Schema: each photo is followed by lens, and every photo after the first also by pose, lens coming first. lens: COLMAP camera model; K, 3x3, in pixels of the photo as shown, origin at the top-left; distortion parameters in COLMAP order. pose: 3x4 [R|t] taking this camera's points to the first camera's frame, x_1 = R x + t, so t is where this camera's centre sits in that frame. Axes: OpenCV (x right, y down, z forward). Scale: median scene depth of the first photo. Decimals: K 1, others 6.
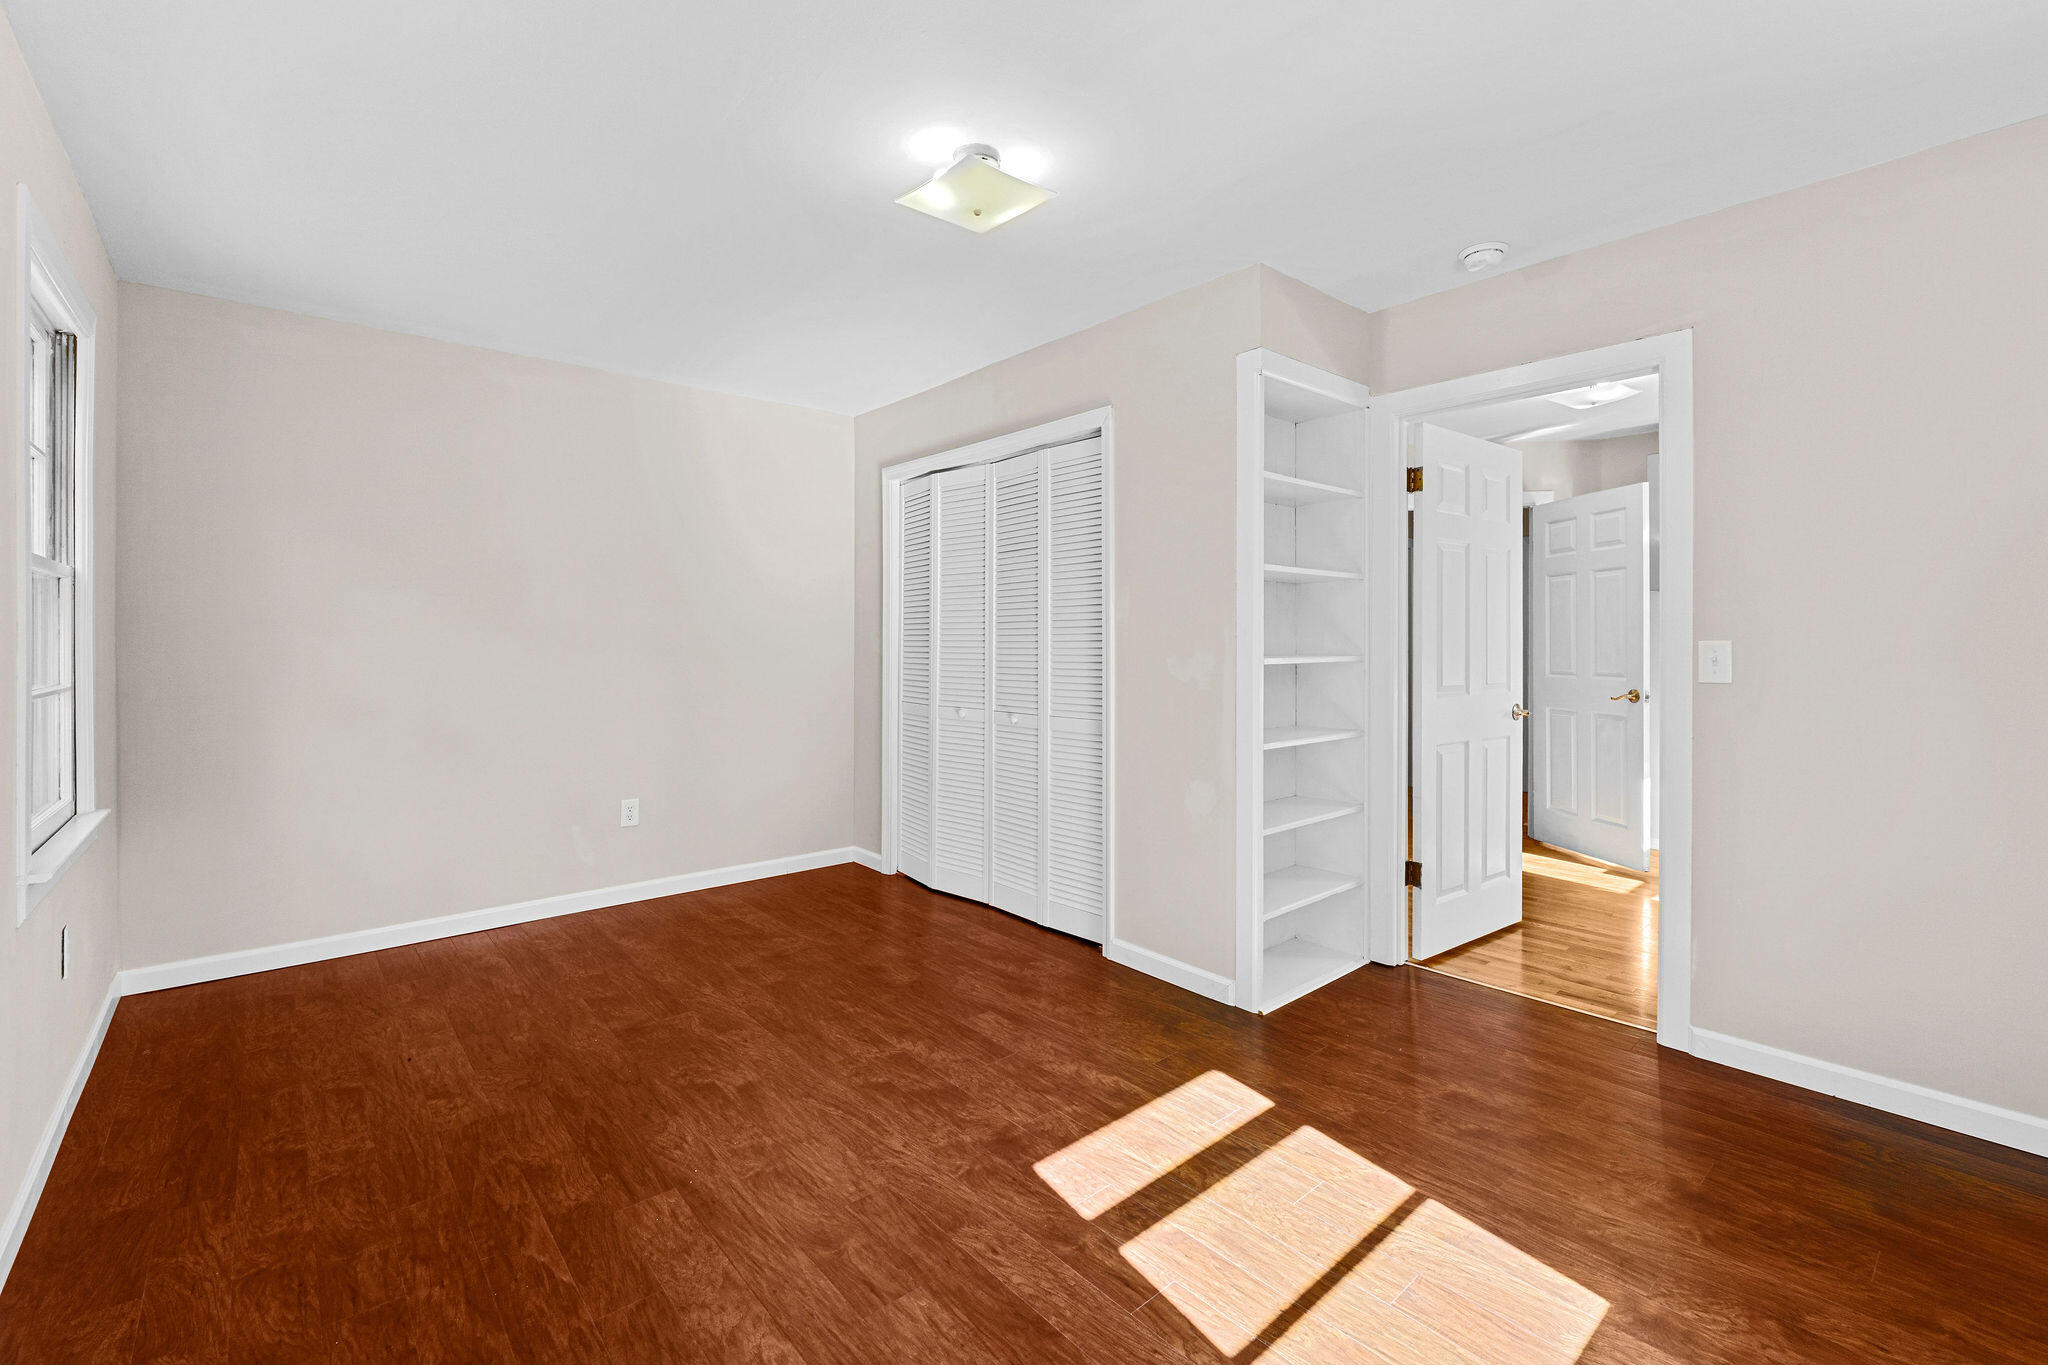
lens RADIAL K [[859.5, 0, 1017.5], [0, 859.5, 658.1], [0, 0, 1]] dist [-0.010049, 0.000115]
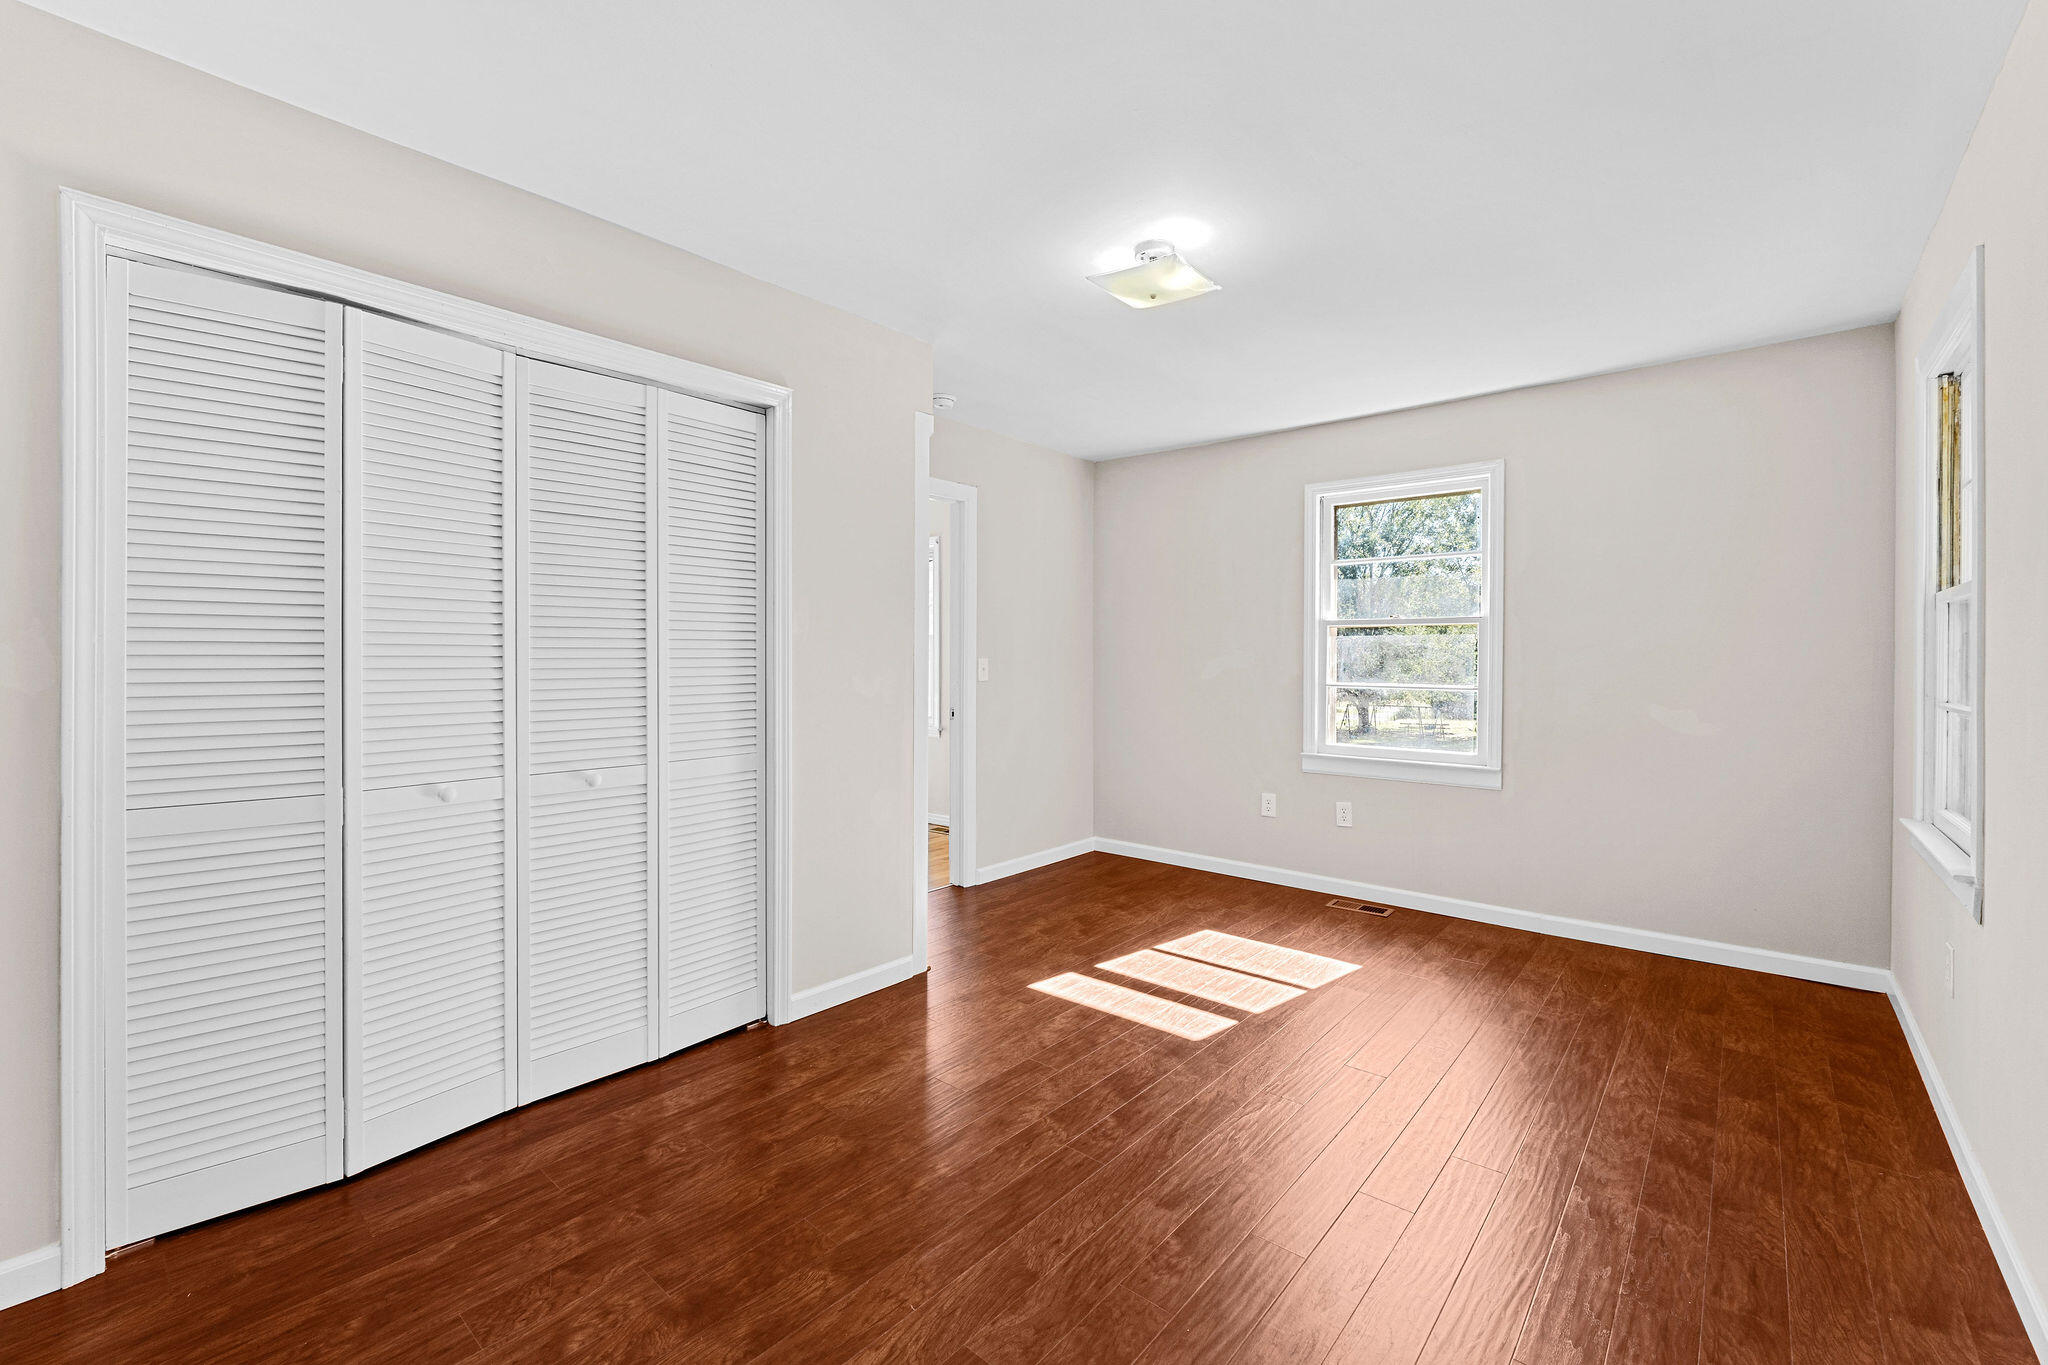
lens RADIAL K [[859.5, 0, 1017.5], [0, 859.5, 658.1], [0, 0, 1]] dist [-0.010049, 0.000115]
pose [[-0.149617, -0.004268, 0.988735, -1.013336], [0.007837, 0.999954, 0.005502, -0.029411], [-0.988713, 0.008572, -0.149577, 1.151373]]
